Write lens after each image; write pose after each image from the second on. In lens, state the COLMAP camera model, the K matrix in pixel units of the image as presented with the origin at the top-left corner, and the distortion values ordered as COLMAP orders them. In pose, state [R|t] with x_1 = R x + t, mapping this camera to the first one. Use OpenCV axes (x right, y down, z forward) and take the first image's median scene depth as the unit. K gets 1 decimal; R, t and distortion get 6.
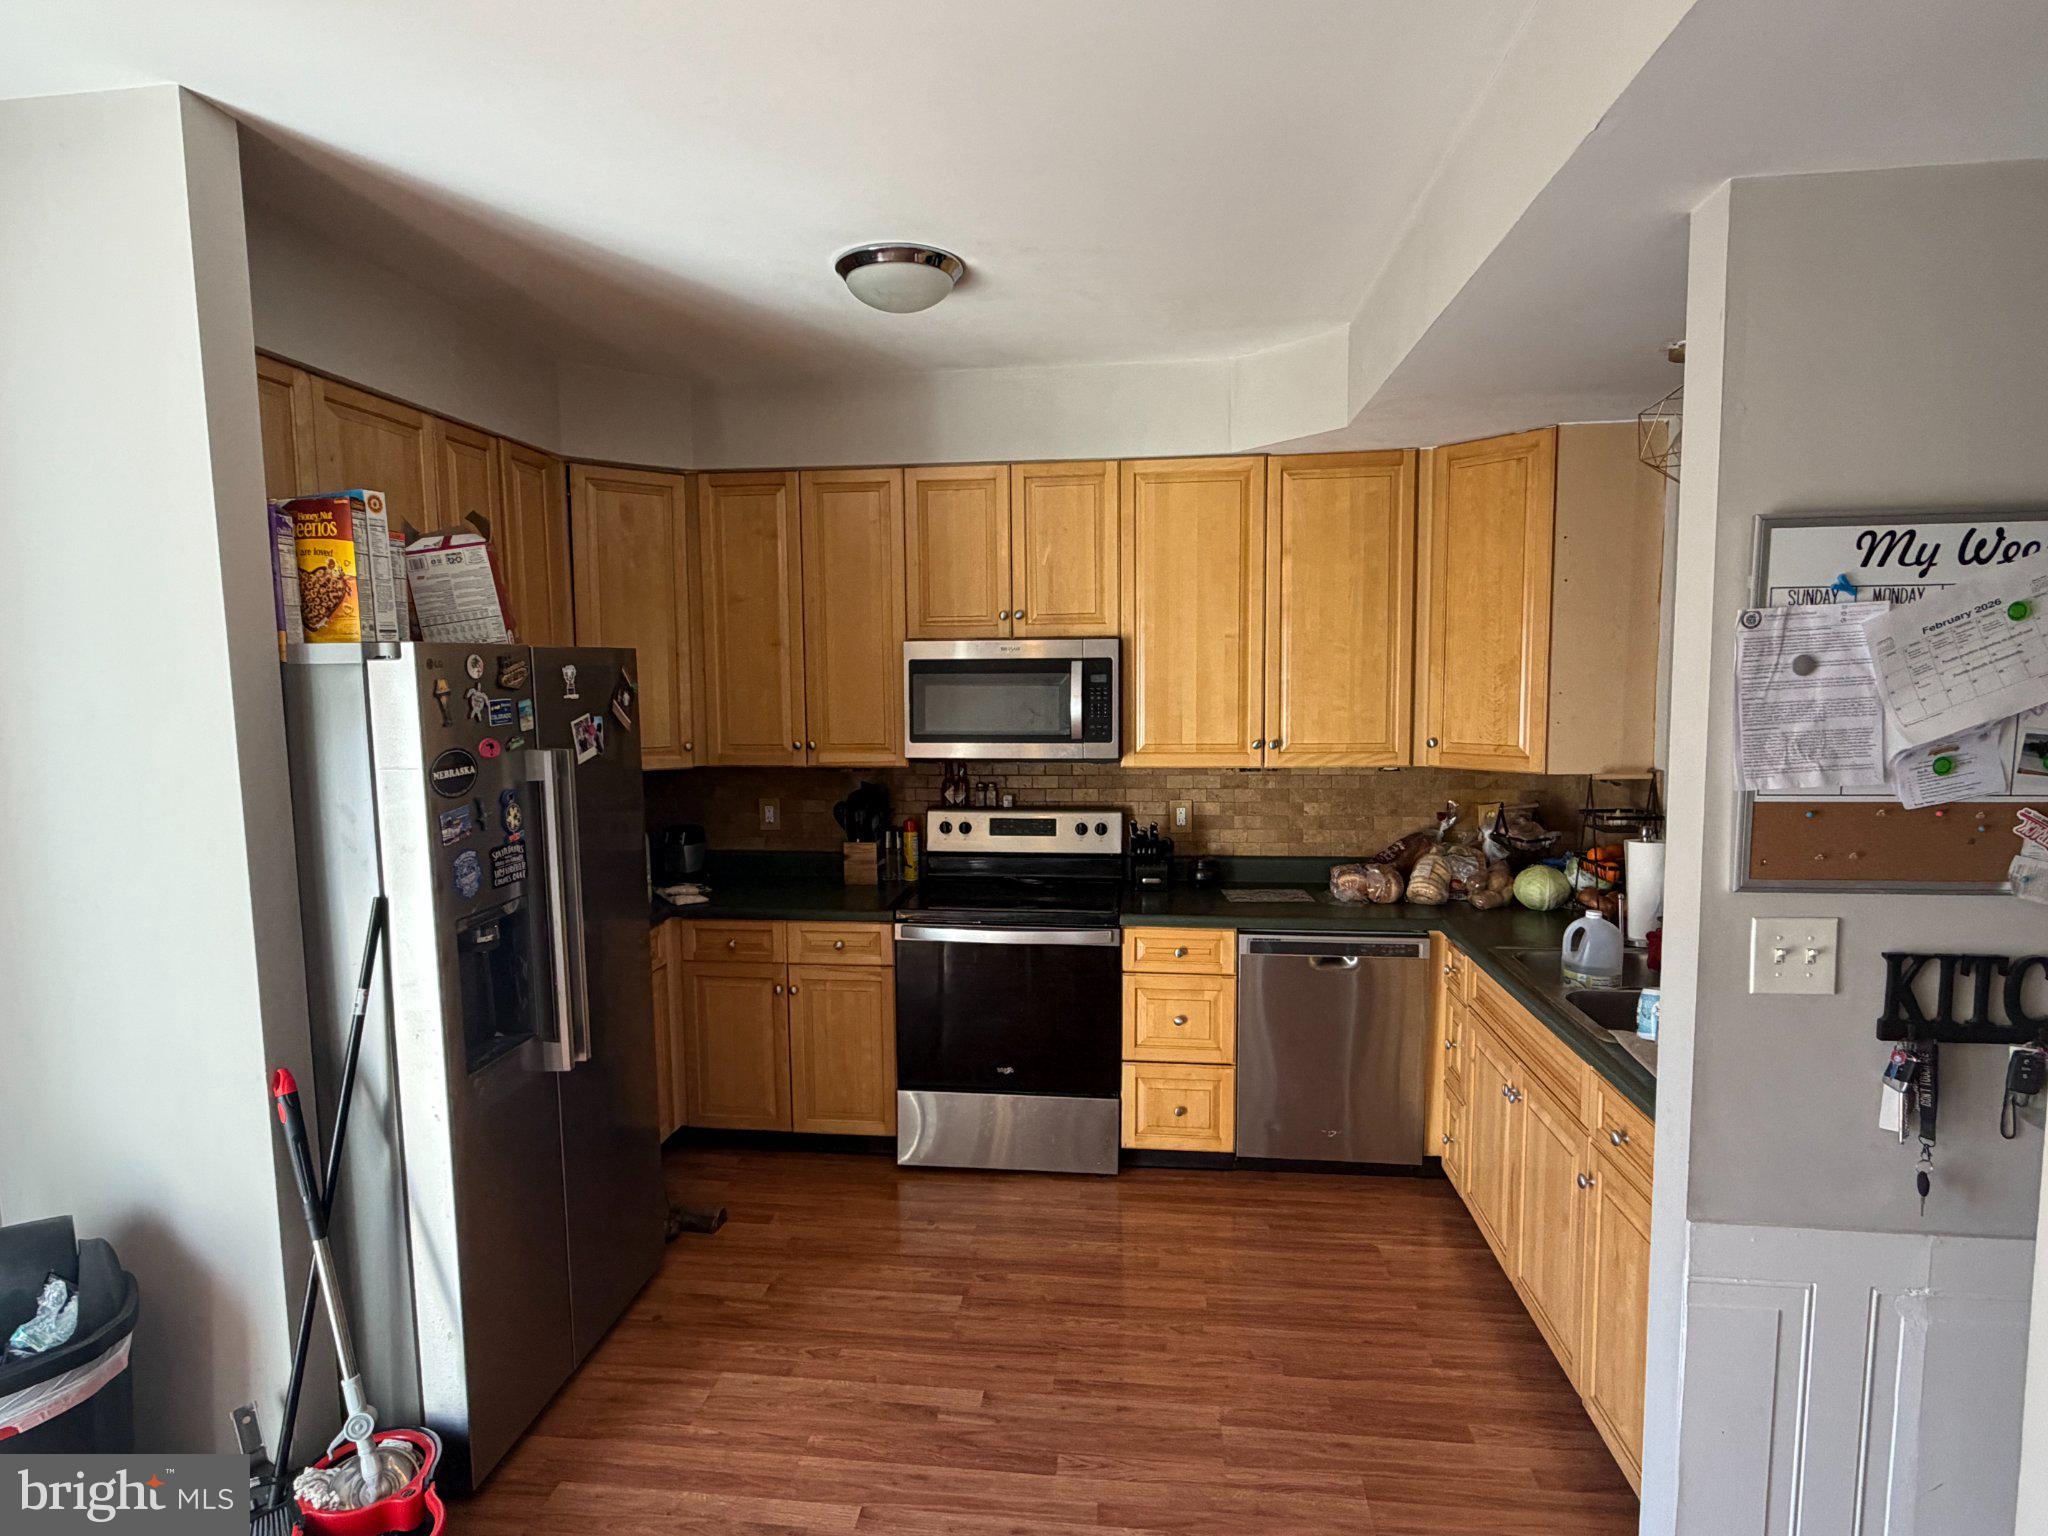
lens RADIAL K [[1099.3, 0, 1014.6], [0, 1099.3, 773.6], [0, 0, 1]] dist [-0.005026, 0.001326]
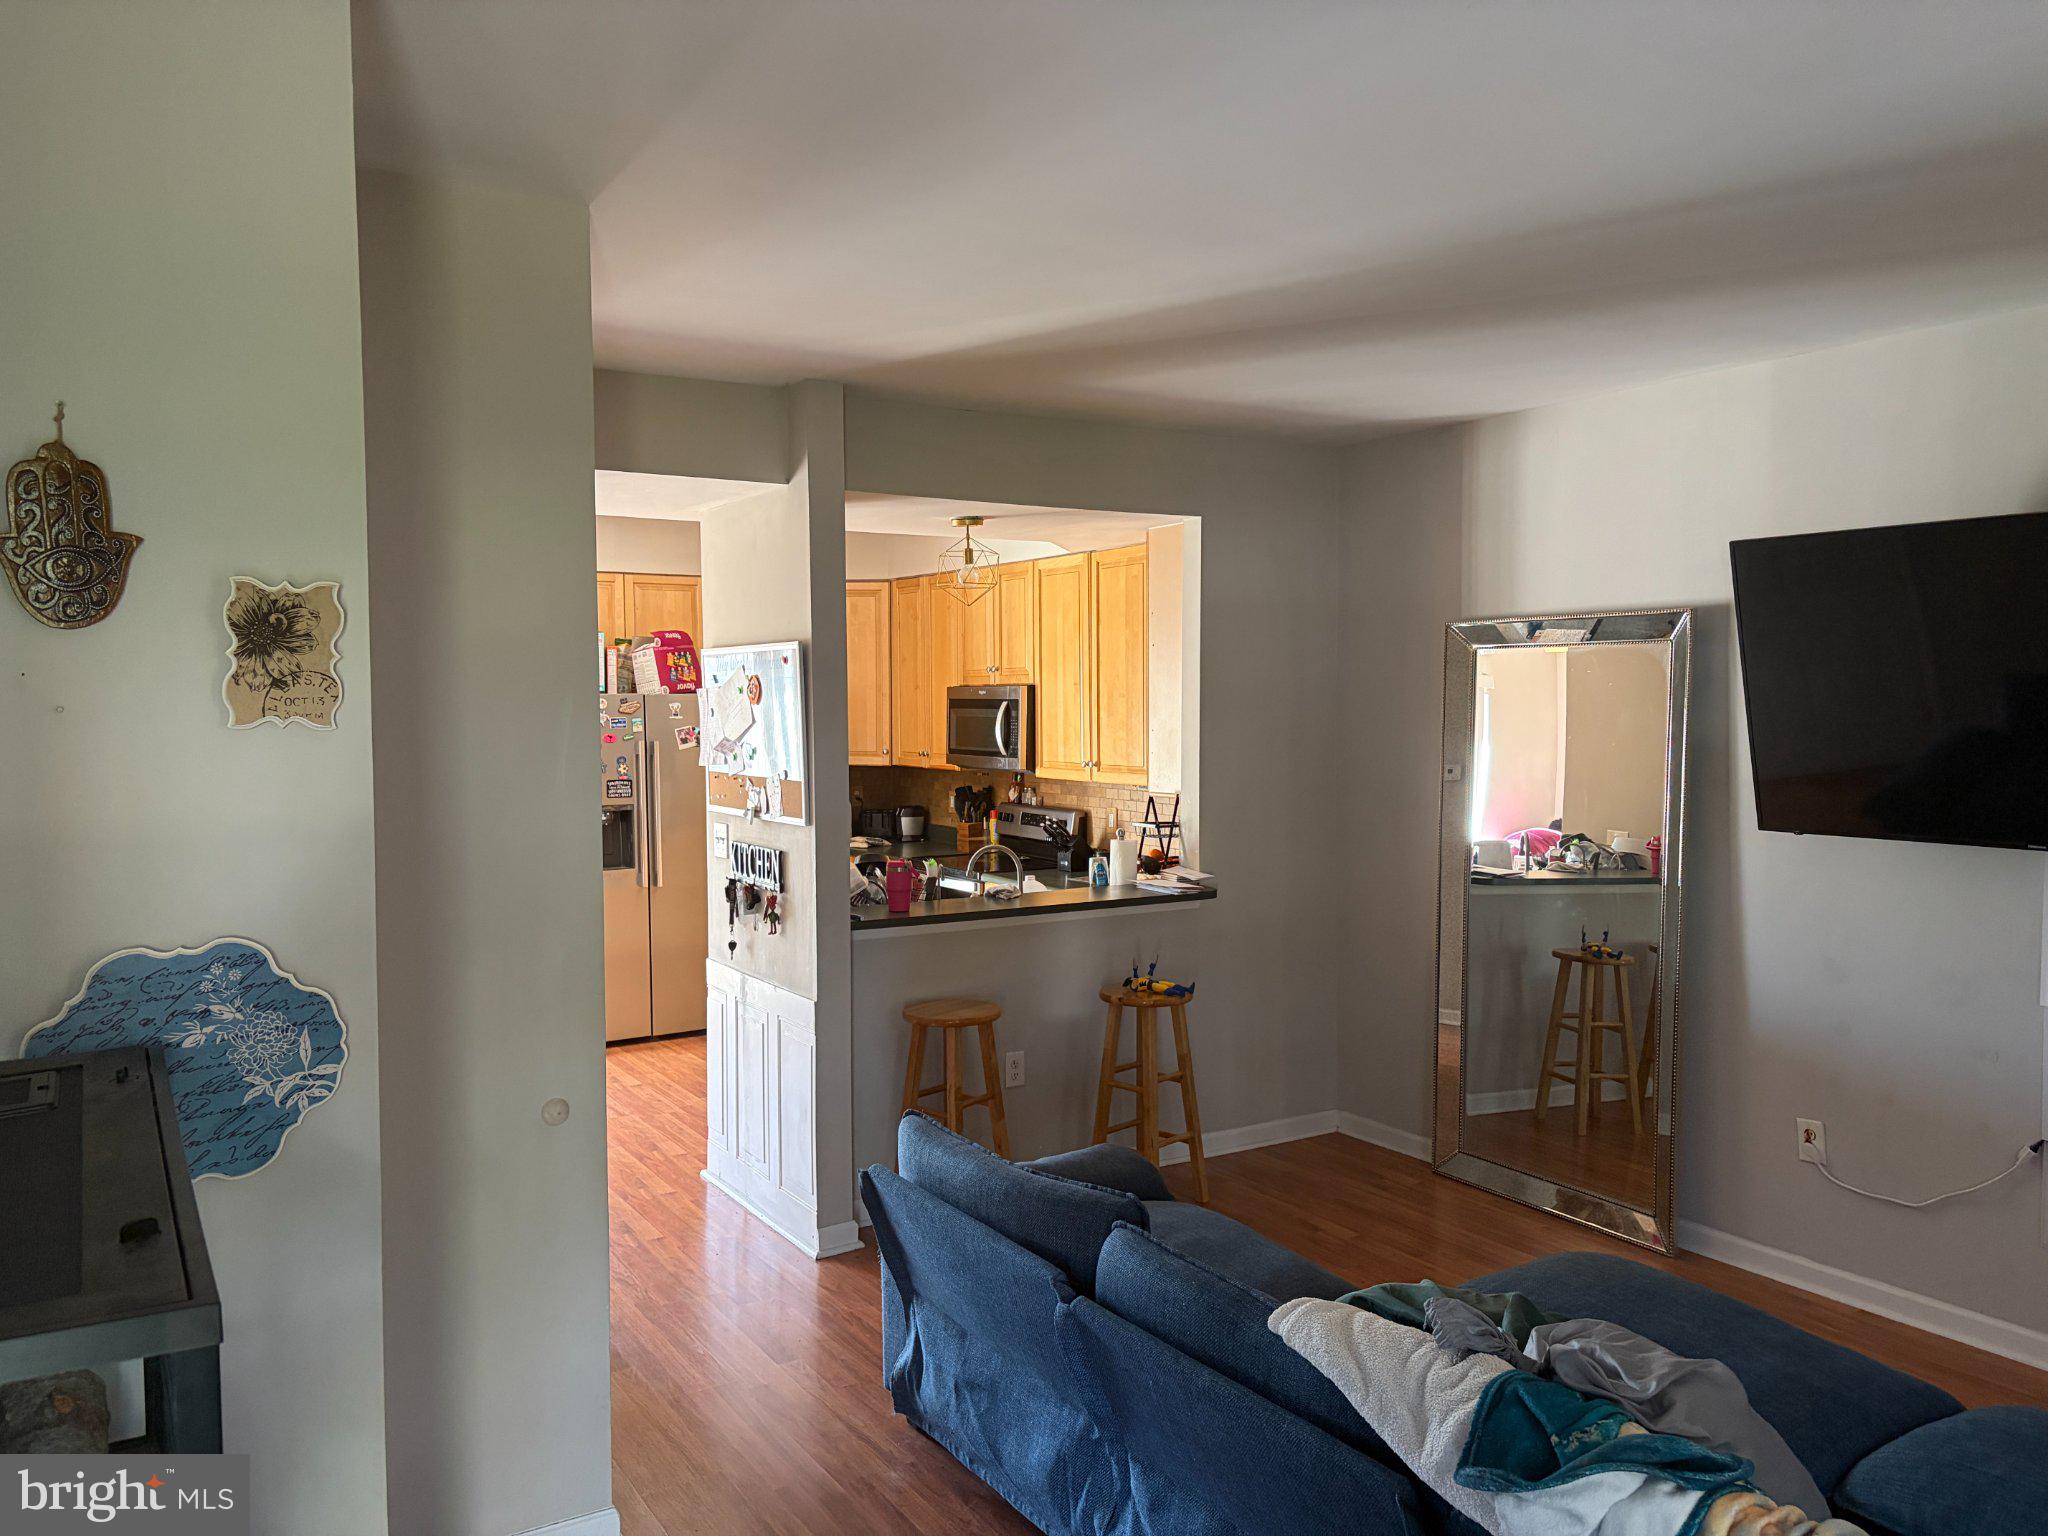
lens RADIAL K [[1547.7, 0, 1027.7], [0, 1547.7, 757.2], [0, 0, 1]] dist [0.048346, -0.054383]
pose [[0.627313, 0.040876, -0.777694, 1.715693], [-0.076623, 0.997016, -0.009403, -0.012527], [0.774989, 0.065487, 0.628573, -0.257264]]
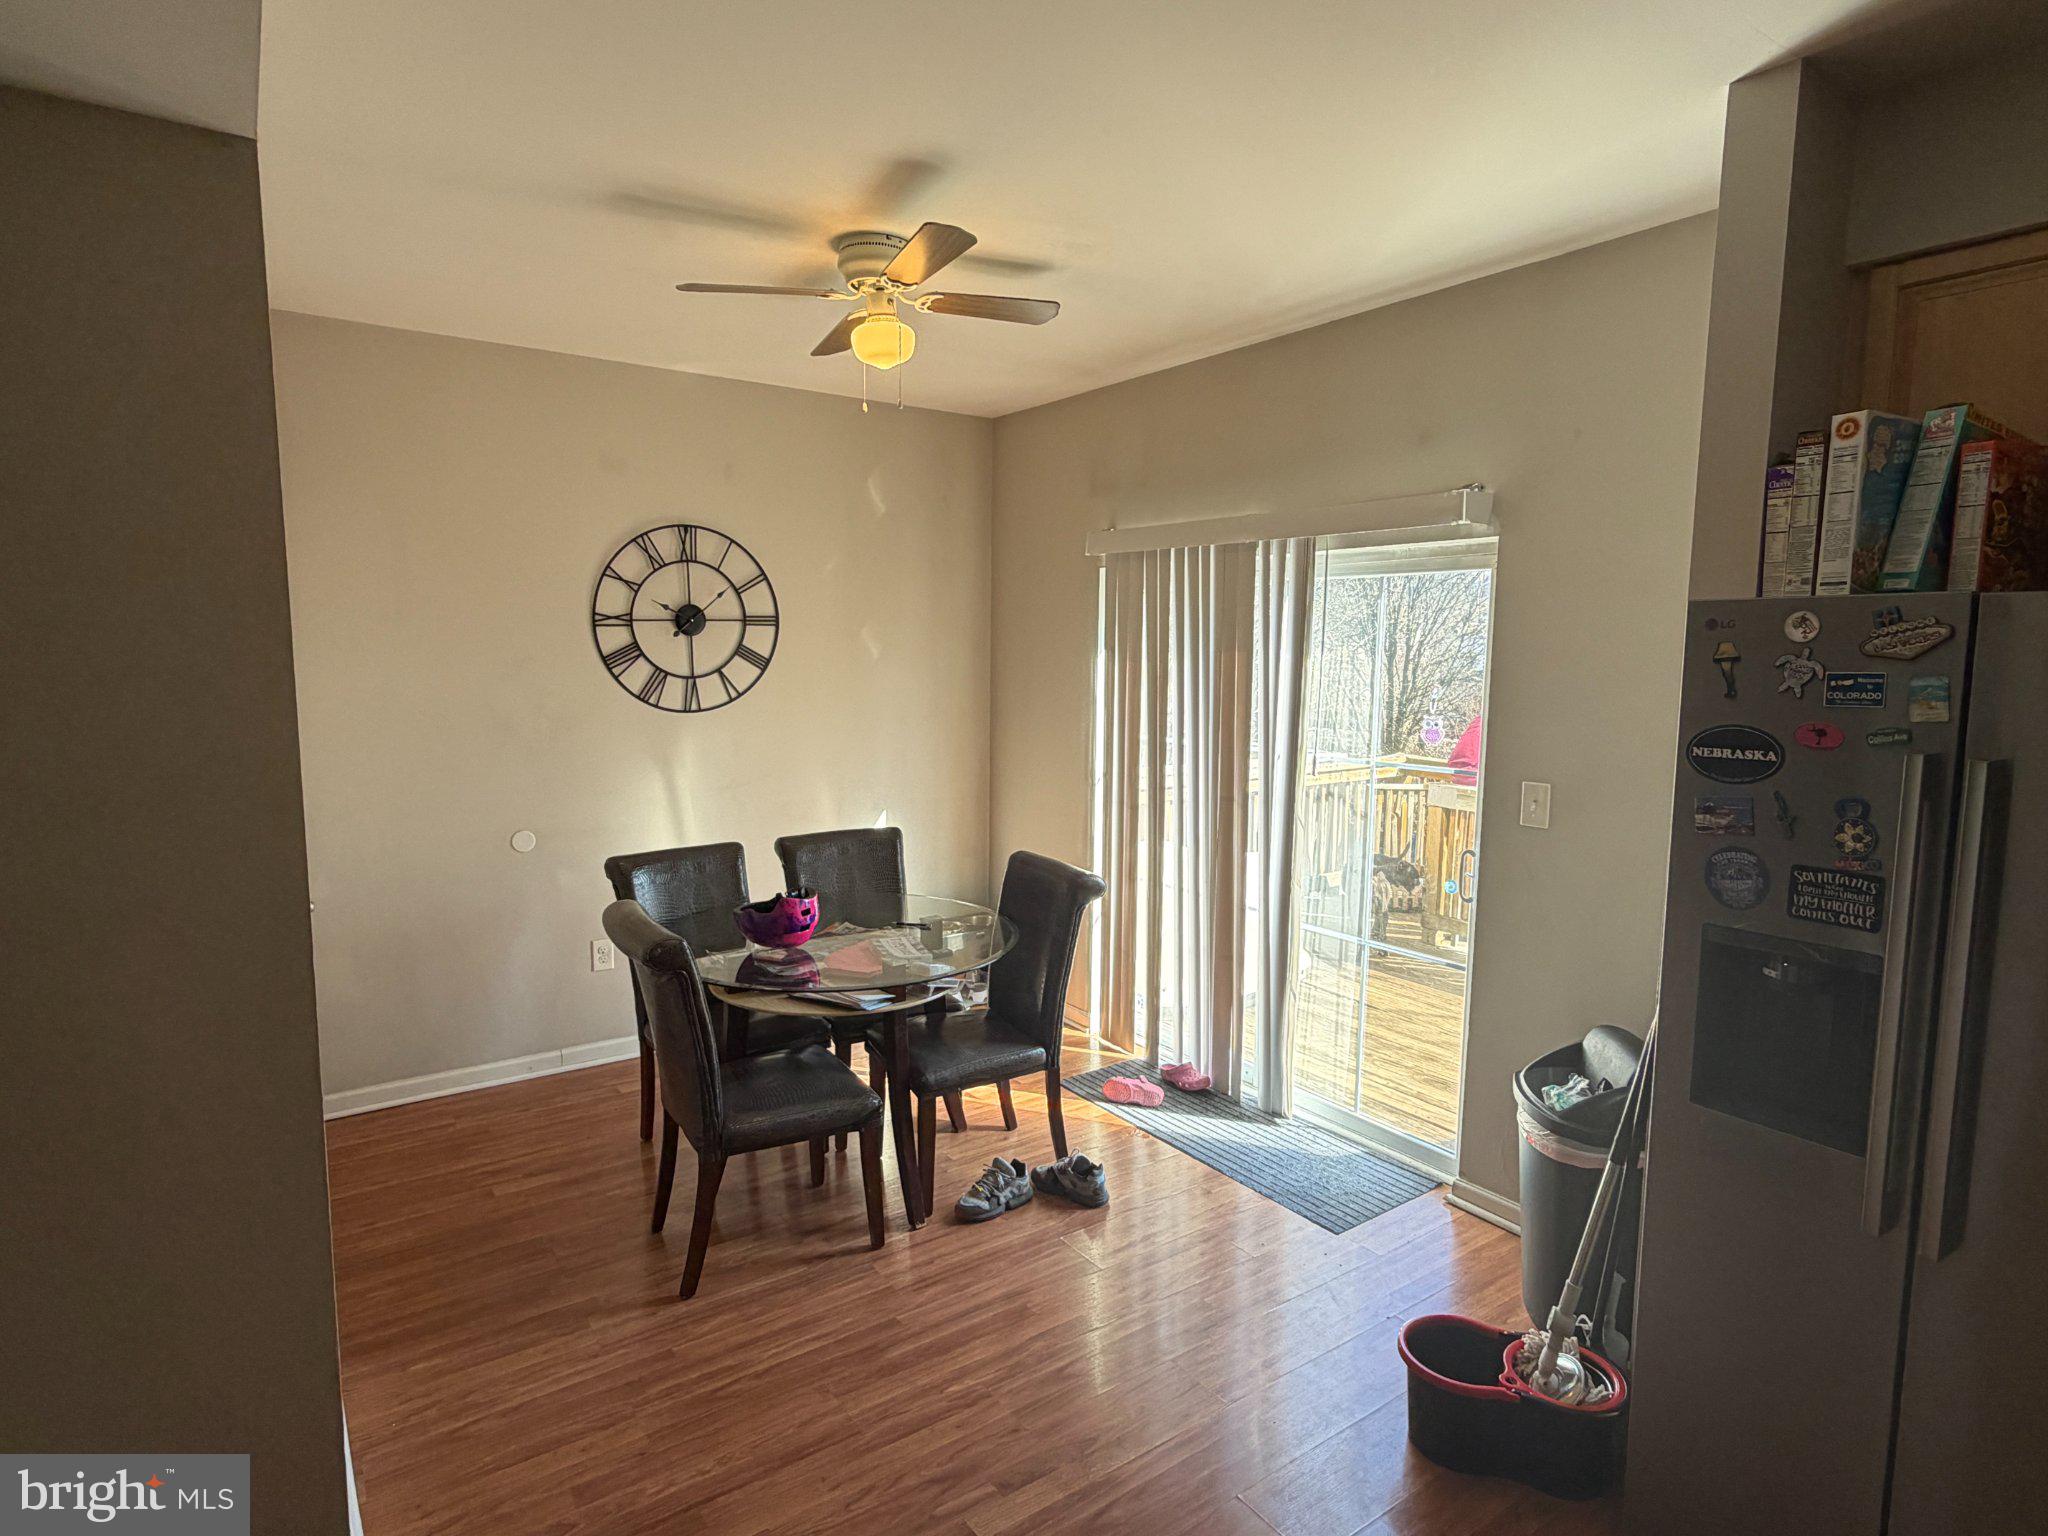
lens RADIAL K [[1099.3, 0, 1029.4], [0, 1099.3, 779.2], [0, 0, 1]] dist [-0.005026, 0.001326]
pose [[-0.740966, 0.088221, -0.665723, 0.272094], [-0.064554, 0.977385, 0.201372, -0.070331], [0.668433, 0.192185, -0.718514, 0.755034]]
